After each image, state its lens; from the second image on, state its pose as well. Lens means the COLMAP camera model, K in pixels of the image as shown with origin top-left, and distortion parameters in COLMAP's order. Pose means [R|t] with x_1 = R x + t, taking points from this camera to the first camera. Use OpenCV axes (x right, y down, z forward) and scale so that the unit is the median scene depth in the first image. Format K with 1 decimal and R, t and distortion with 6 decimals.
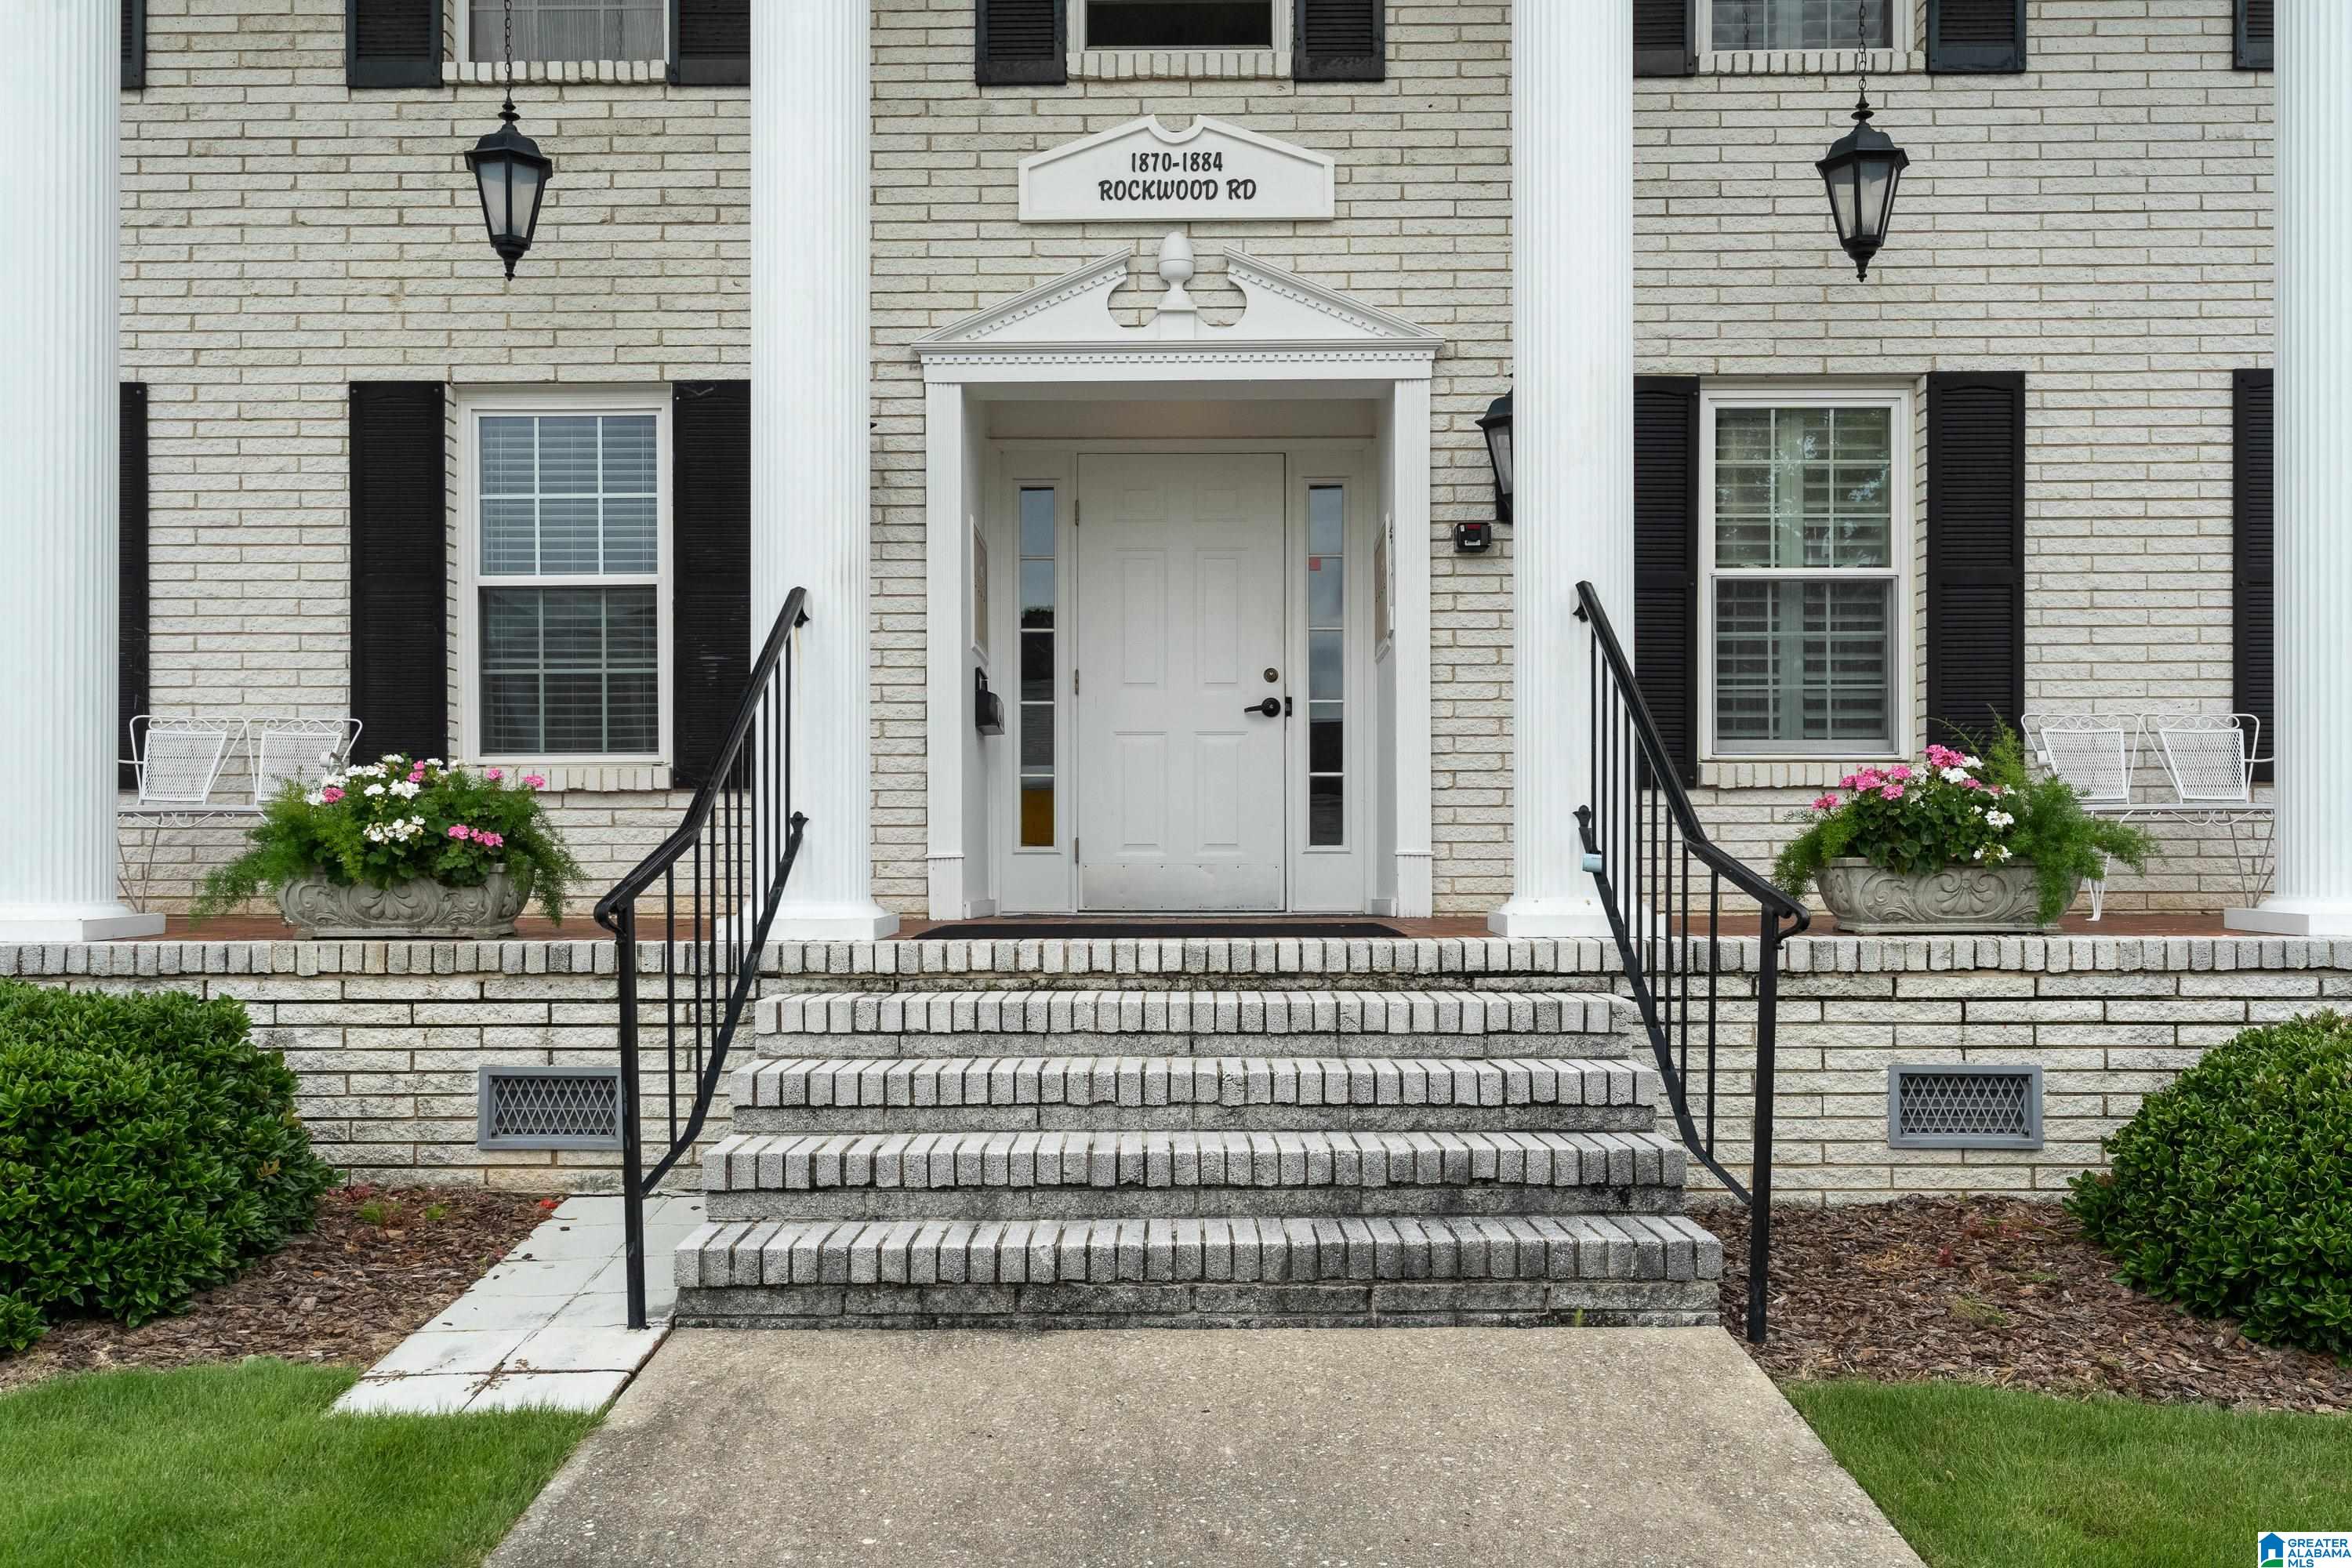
lens RADIAL K [[1960.9, 0, 1176.3], [0, 1960.9, 775.9], [0, 0, 1]] dist [0.017550, -0.000628]
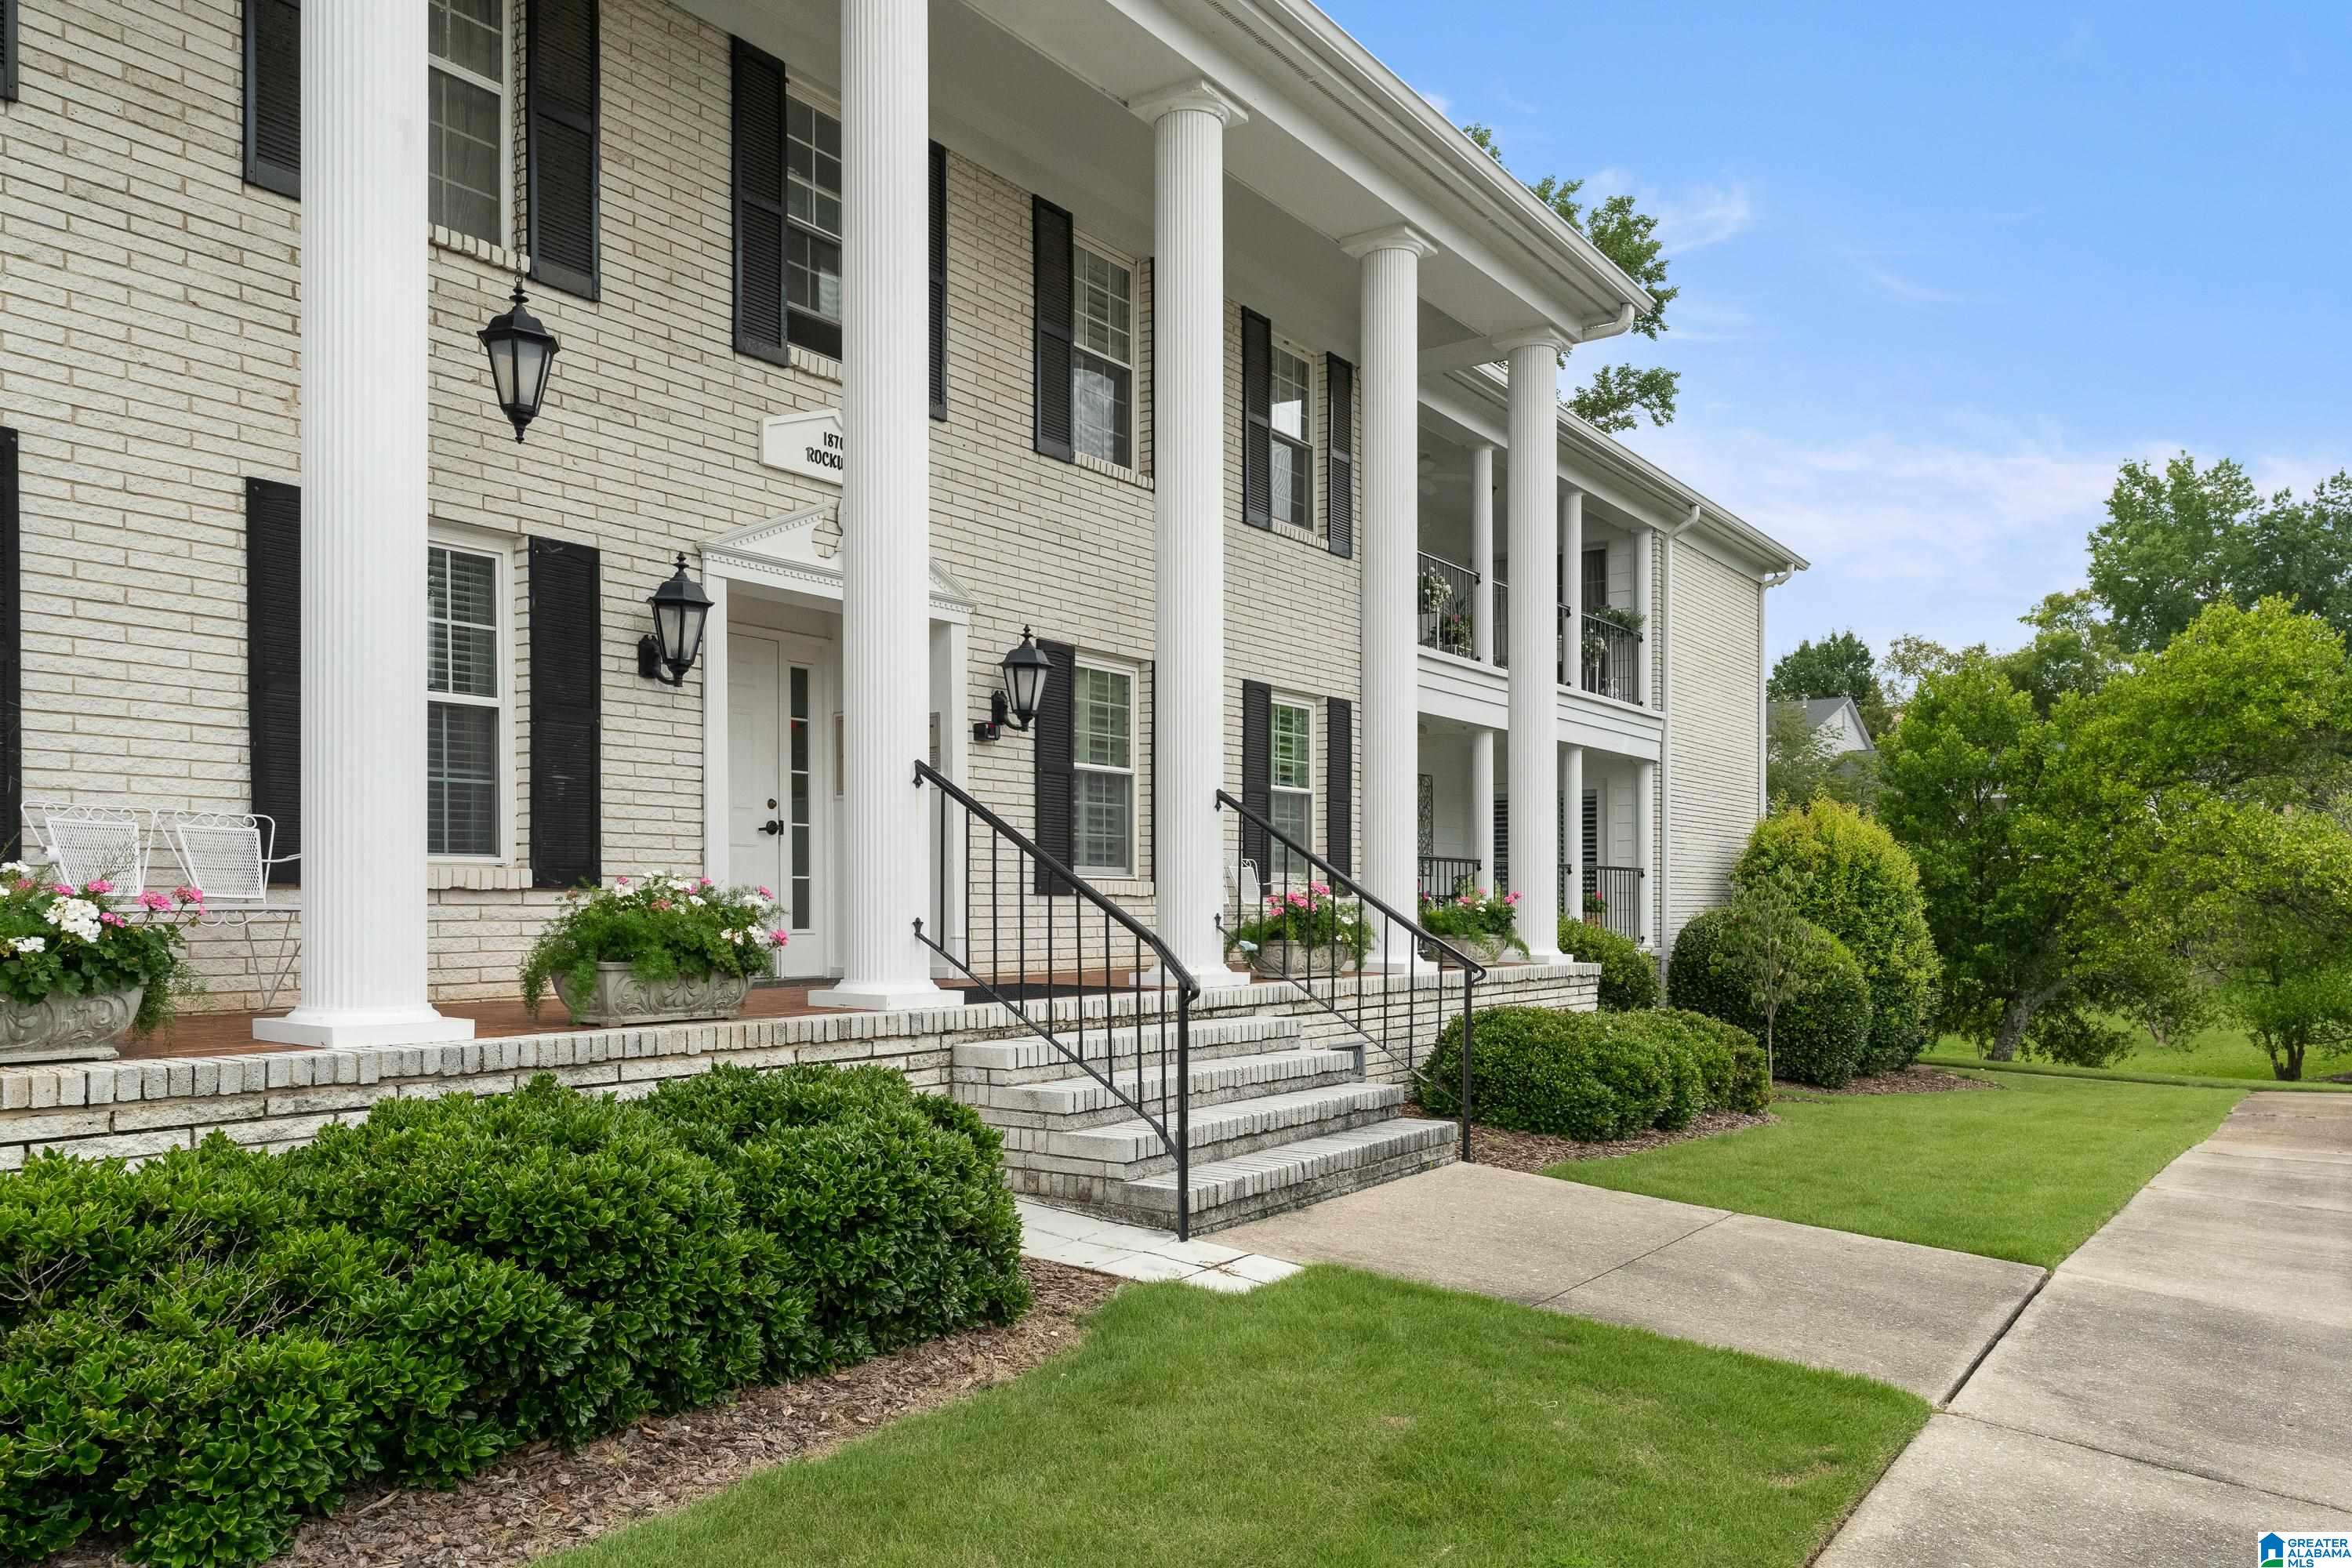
lens RADIAL K [[1709.1, 0, 1175.2], [0, 1709.1, 797.5], [0, 0, 1]] dist [0.022682, 0.006352]
pose [[0.561827, 0.056232, 0.825341, -0.870367], [-0.037942, 0.998389, -0.042195, -0.018274], [-0.826384, -0.007609, 0.563056, 0.115217]]
